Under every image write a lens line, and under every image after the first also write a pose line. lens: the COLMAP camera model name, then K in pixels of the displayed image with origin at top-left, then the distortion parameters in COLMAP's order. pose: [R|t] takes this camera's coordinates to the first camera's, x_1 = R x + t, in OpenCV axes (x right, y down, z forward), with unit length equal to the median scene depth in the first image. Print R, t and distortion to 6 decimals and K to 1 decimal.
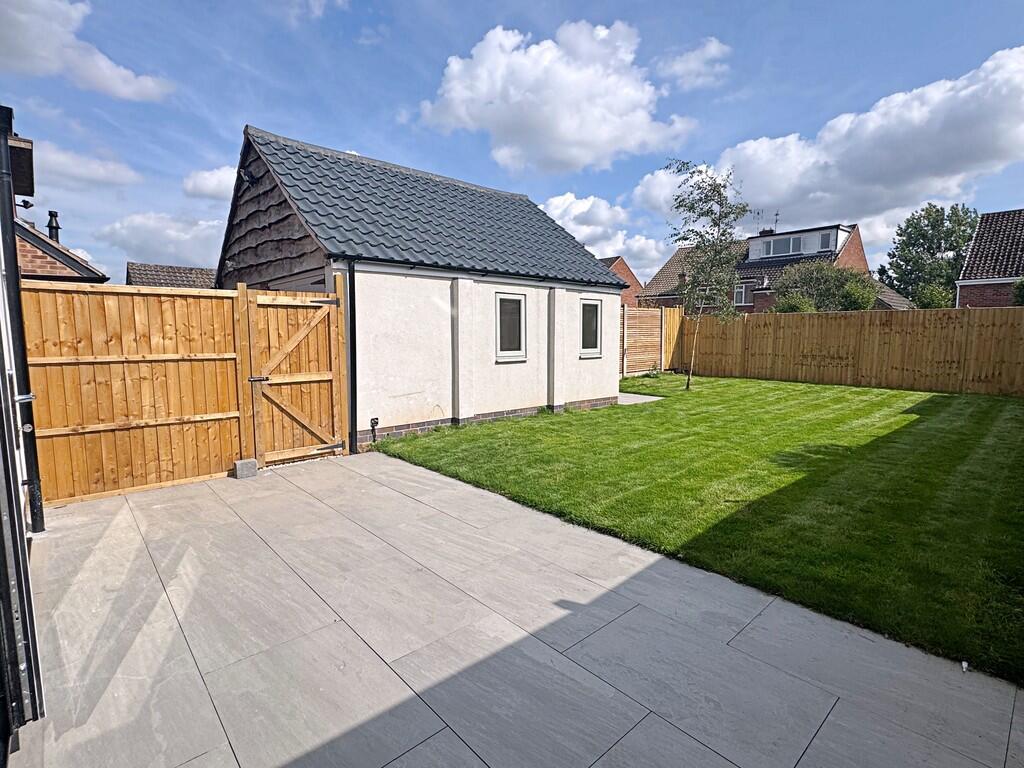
lens RADIAL K [[504.8, 0, 512.0], [0, 504.8, 383.9], [0, 0, 1]] dist [-0.004140, -0.000101]
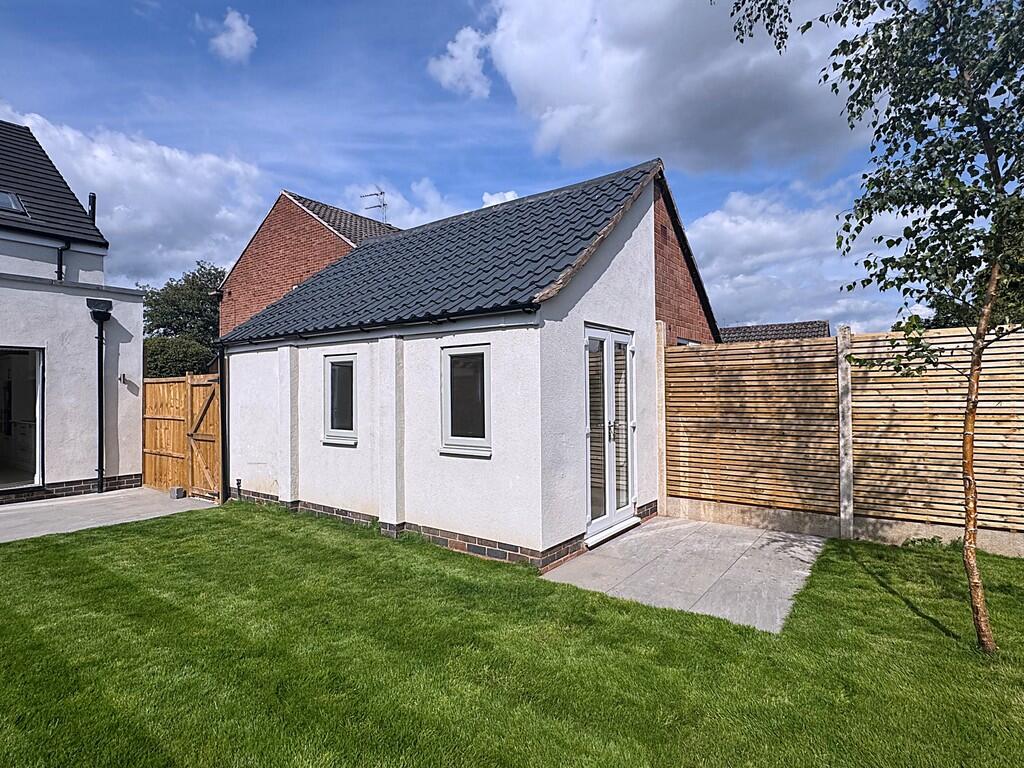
lens RADIAL K [[504.8, 0, 511.8], [0, 504.8, 384.9], [0, 0, 1]] dist [-0.004140, -0.000101]
pose [[0.230189, -0.009142, -0.973103, 0.794385], [-0.086000, 0.995852, -0.029699, -0.132528], [0.969338, 0.090523, 0.228448, 1.074987]]
